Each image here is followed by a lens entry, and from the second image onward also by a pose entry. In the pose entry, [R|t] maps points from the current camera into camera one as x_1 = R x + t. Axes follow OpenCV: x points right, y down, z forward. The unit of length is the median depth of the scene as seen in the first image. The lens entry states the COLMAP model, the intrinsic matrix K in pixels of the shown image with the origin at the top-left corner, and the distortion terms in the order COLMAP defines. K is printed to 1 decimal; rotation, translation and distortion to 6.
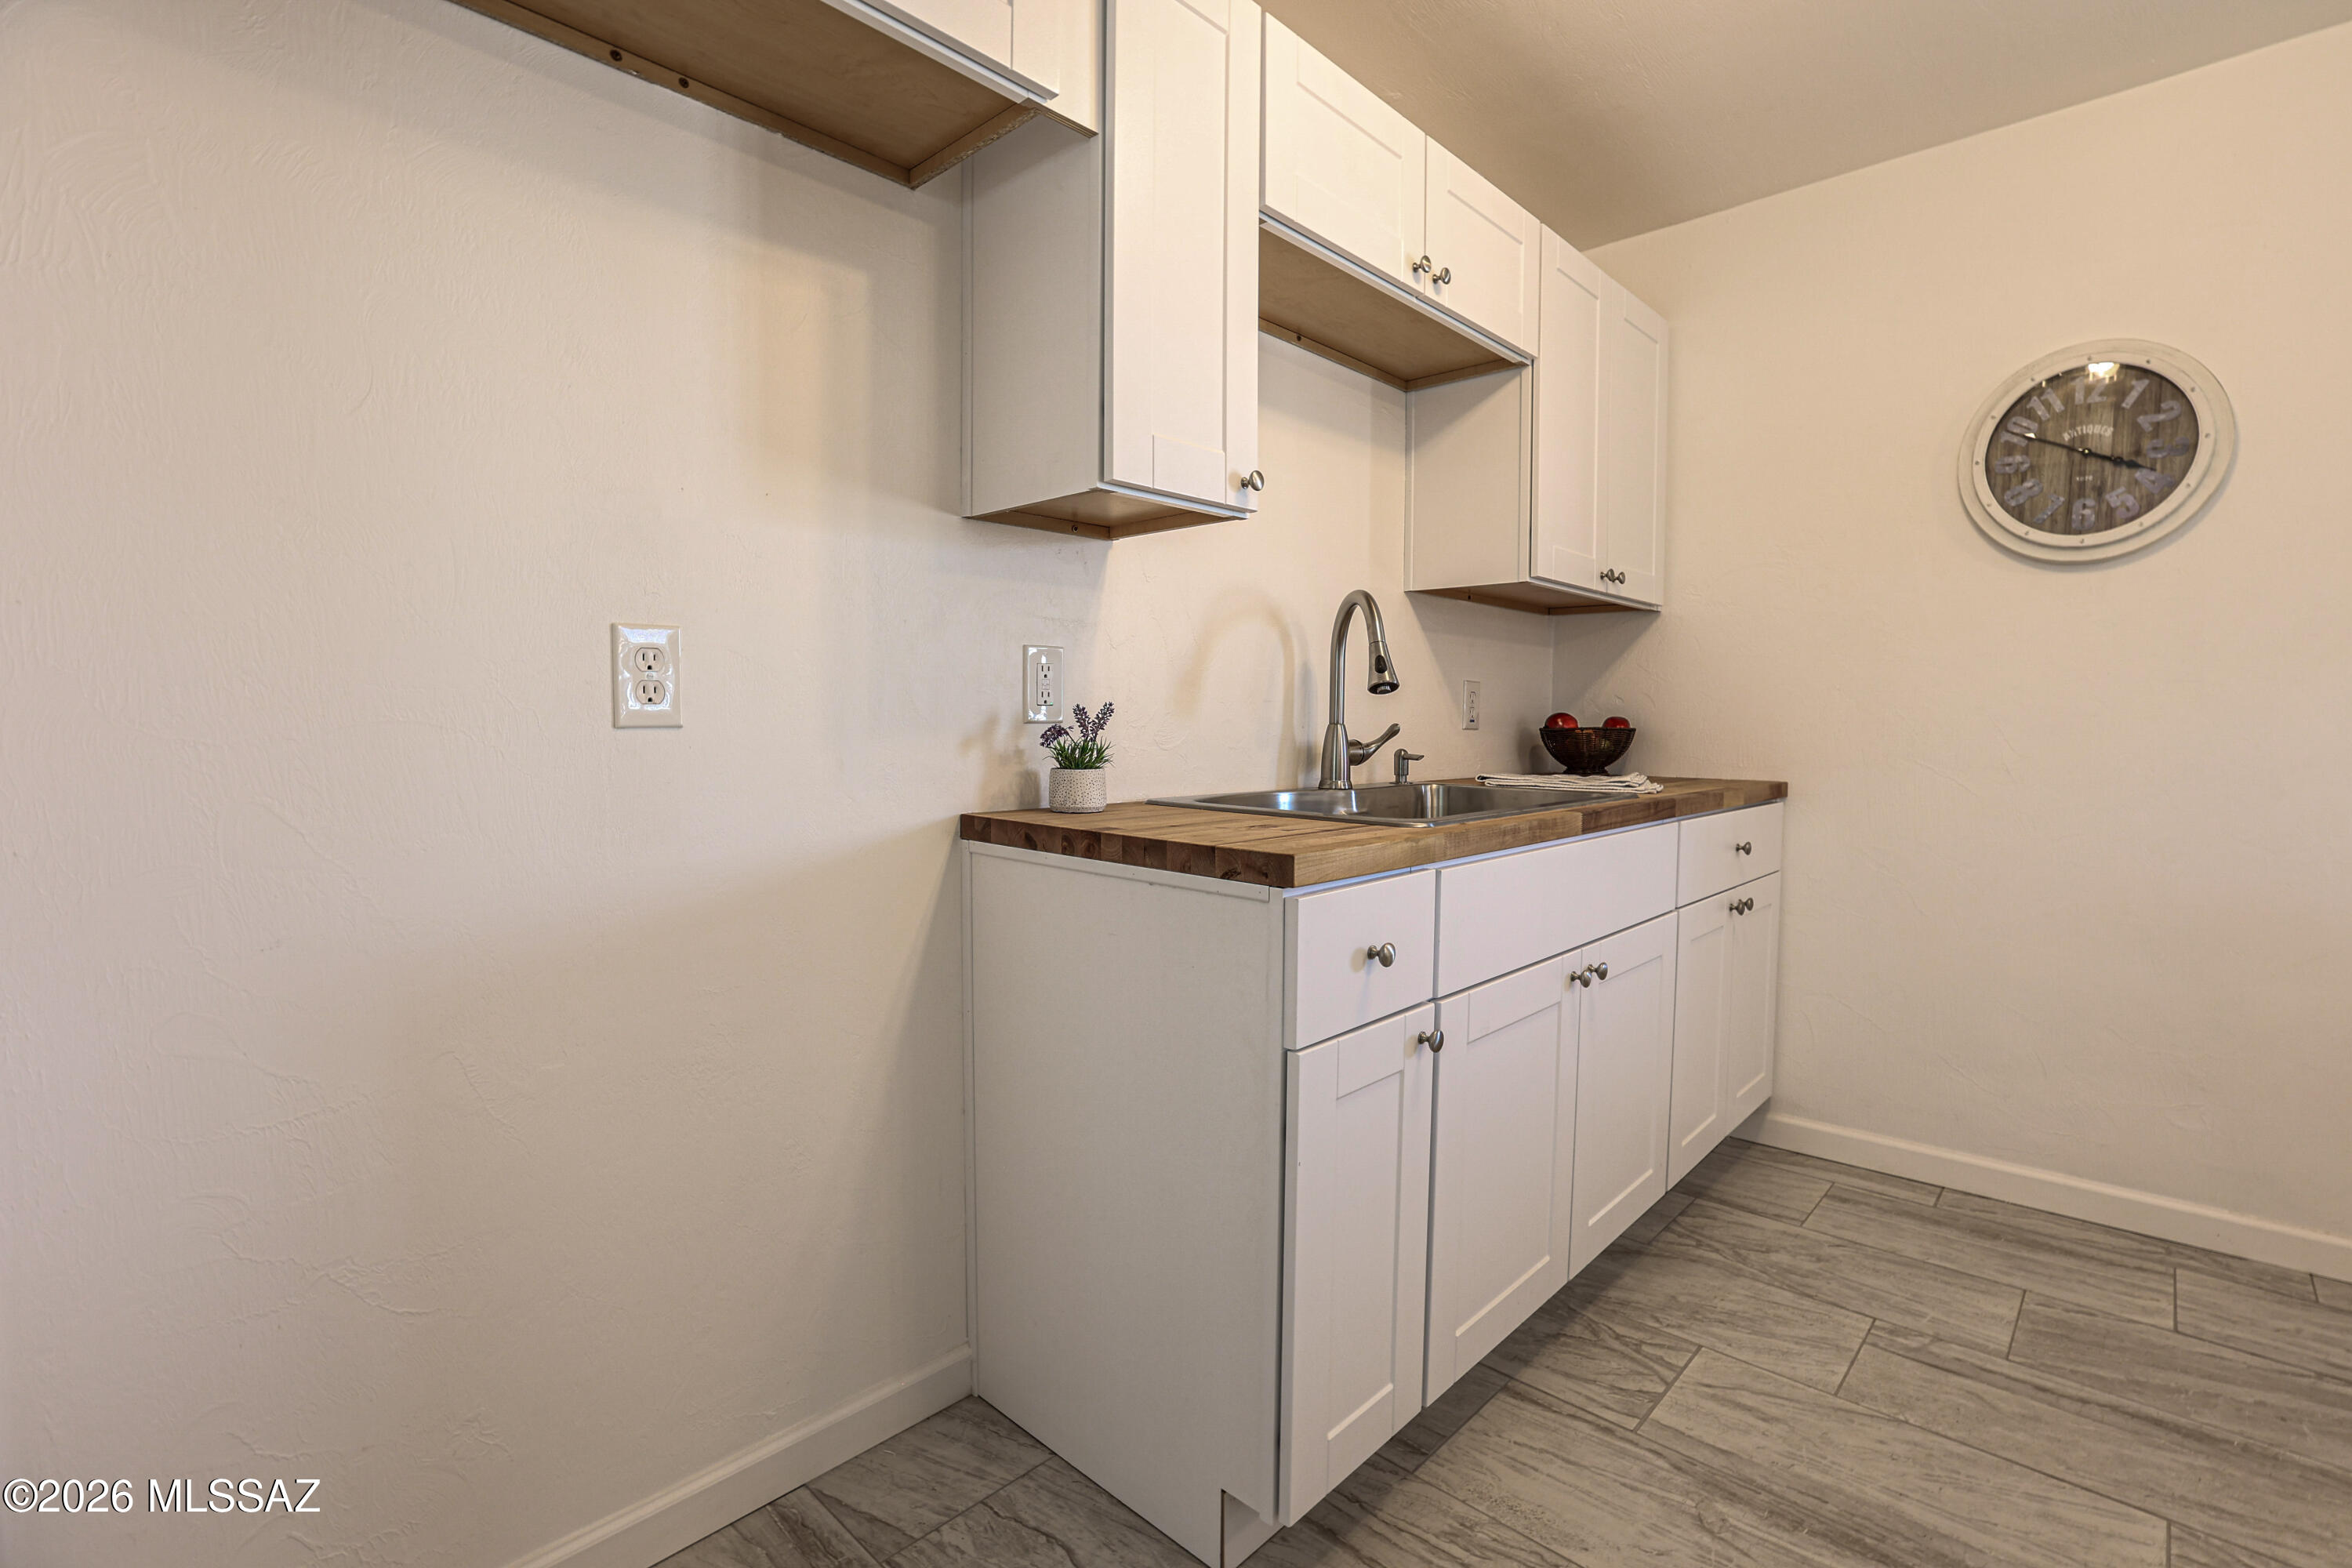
lens RADIAL K [[1074.5, 0, 1190.3], [0, 1074.5, 775.4], [0, 0, 1]] dist [-0.047087, 0.014173]
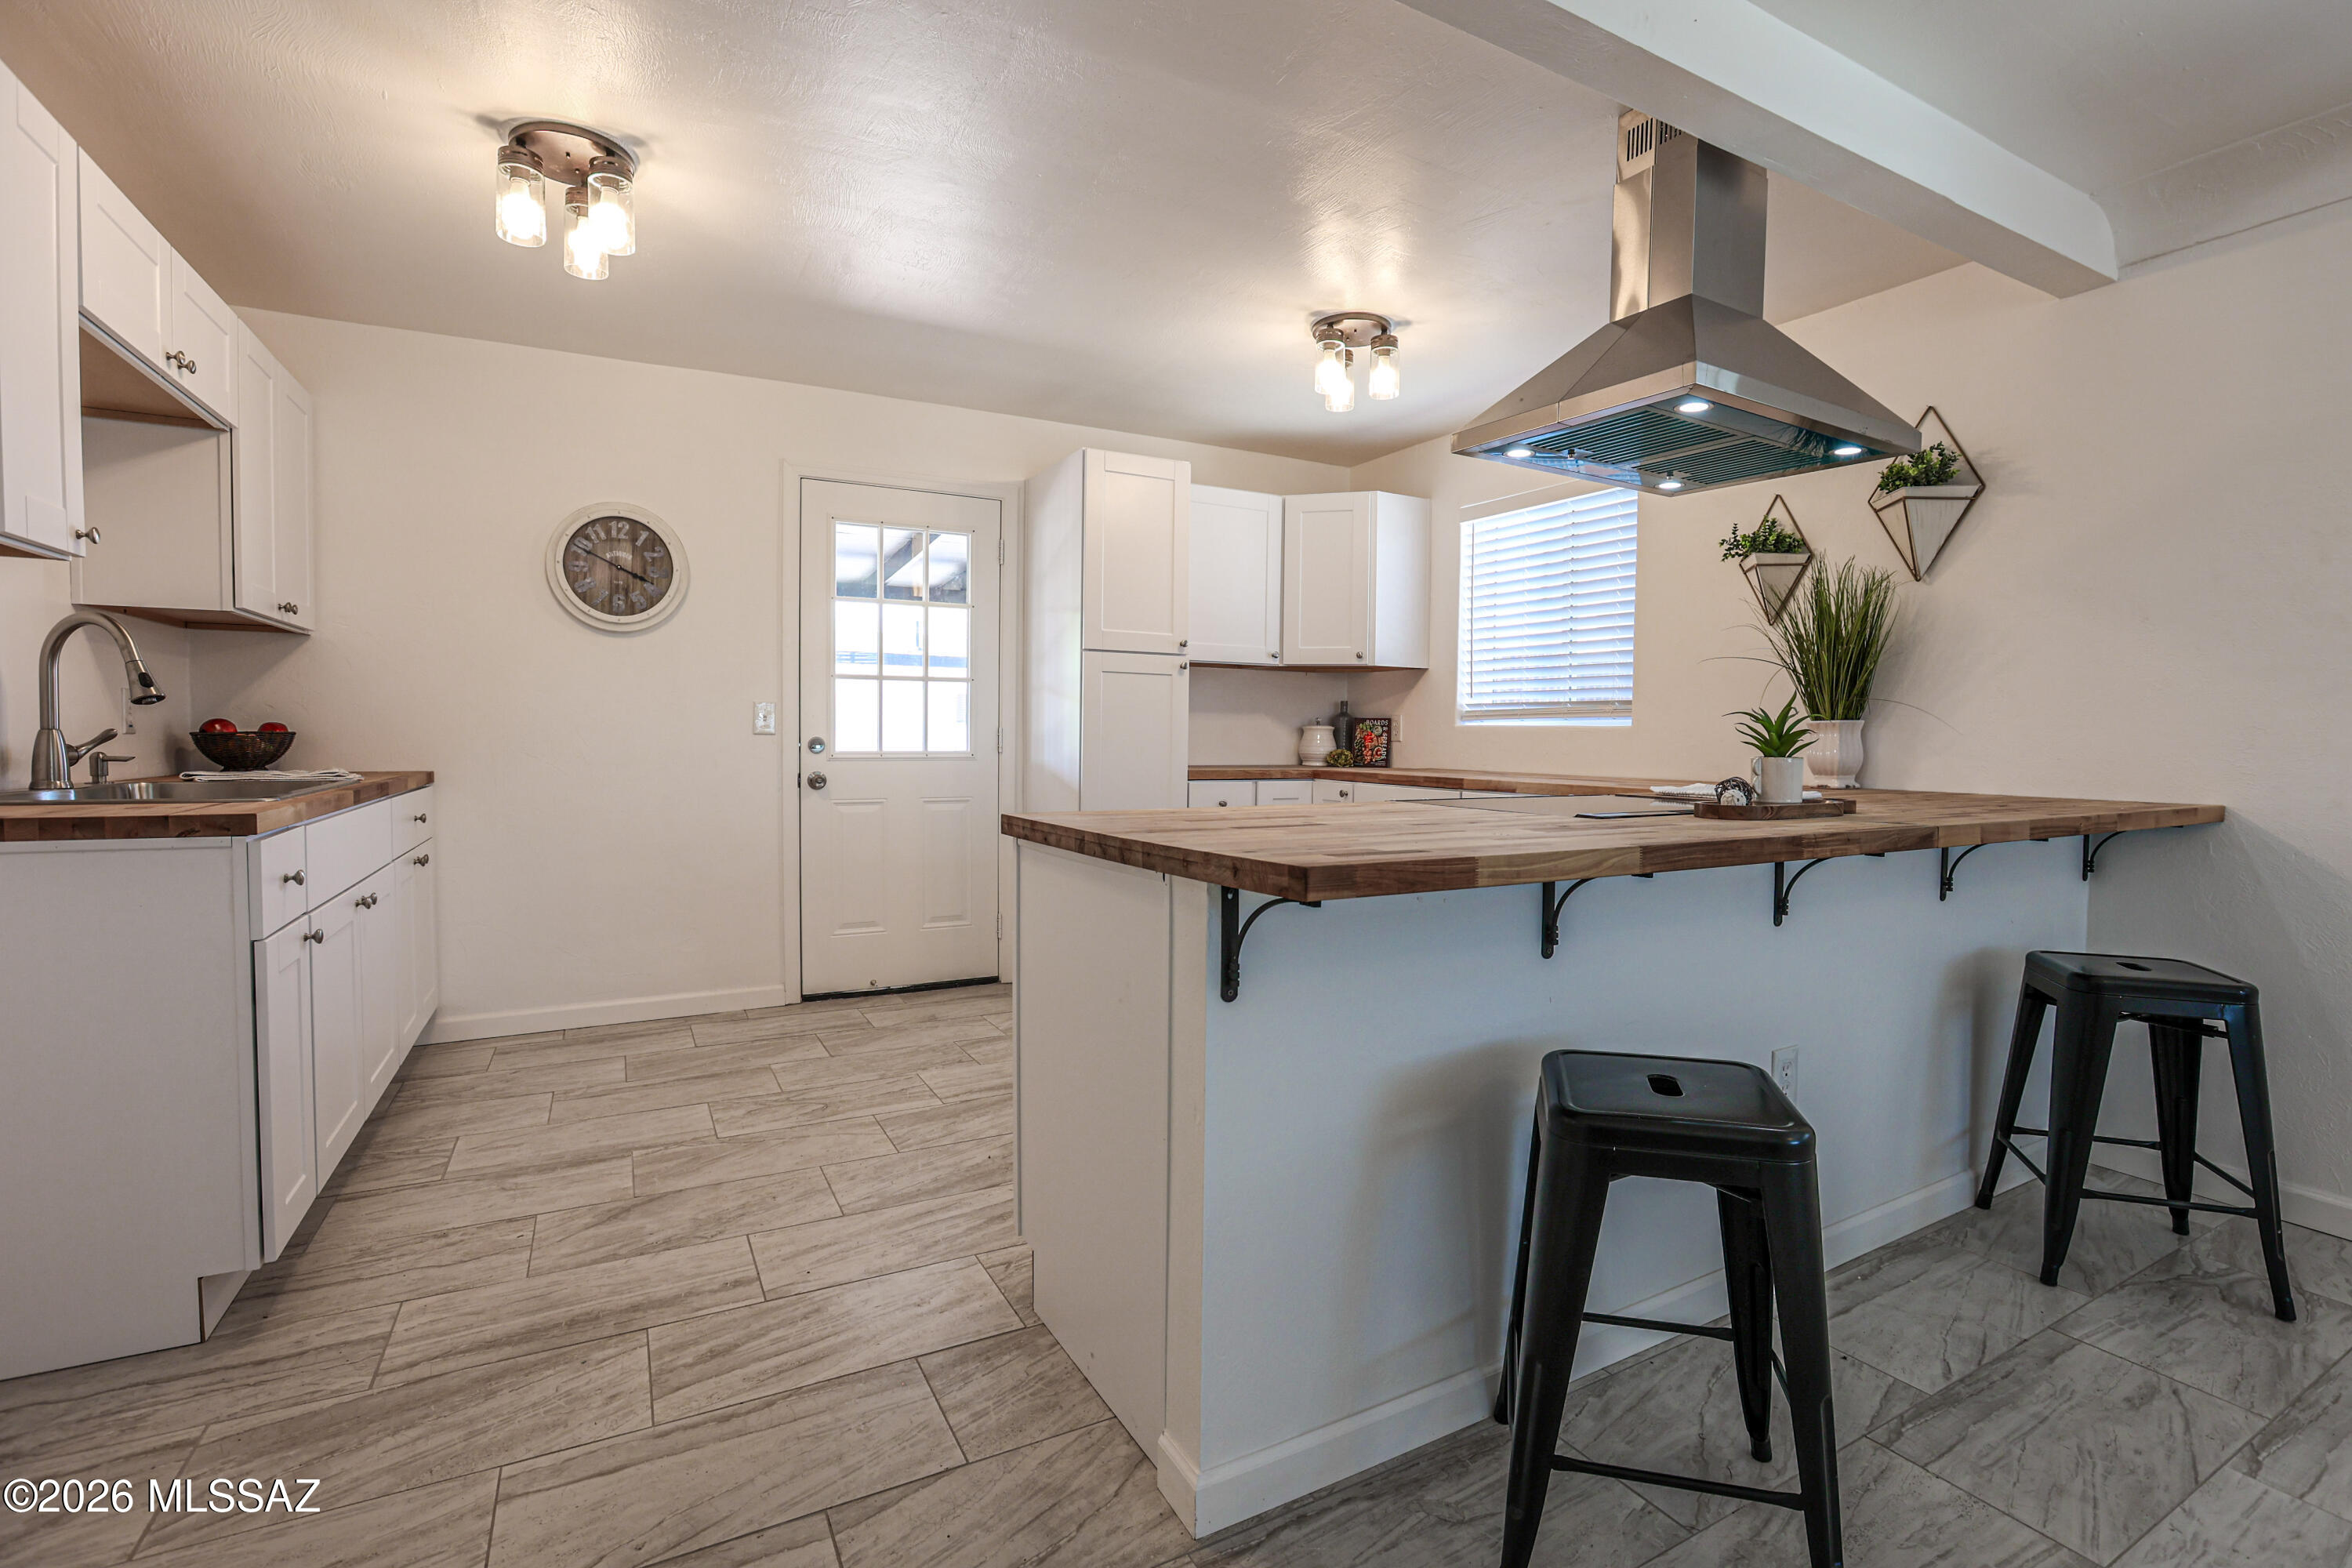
lens RADIAL K [[1074.5, 0, 1203.7], [0, 1074.5, 779.7], [0, 0, 1]] dist [-0.047087, 0.014173]
pose [[0.307556, -0.044094, 0.950508, -0.509197], [0.042257, 0.998573, 0.032651, 0.018107], [-0.950591, 0.030123, 0.308980, -0.432300]]
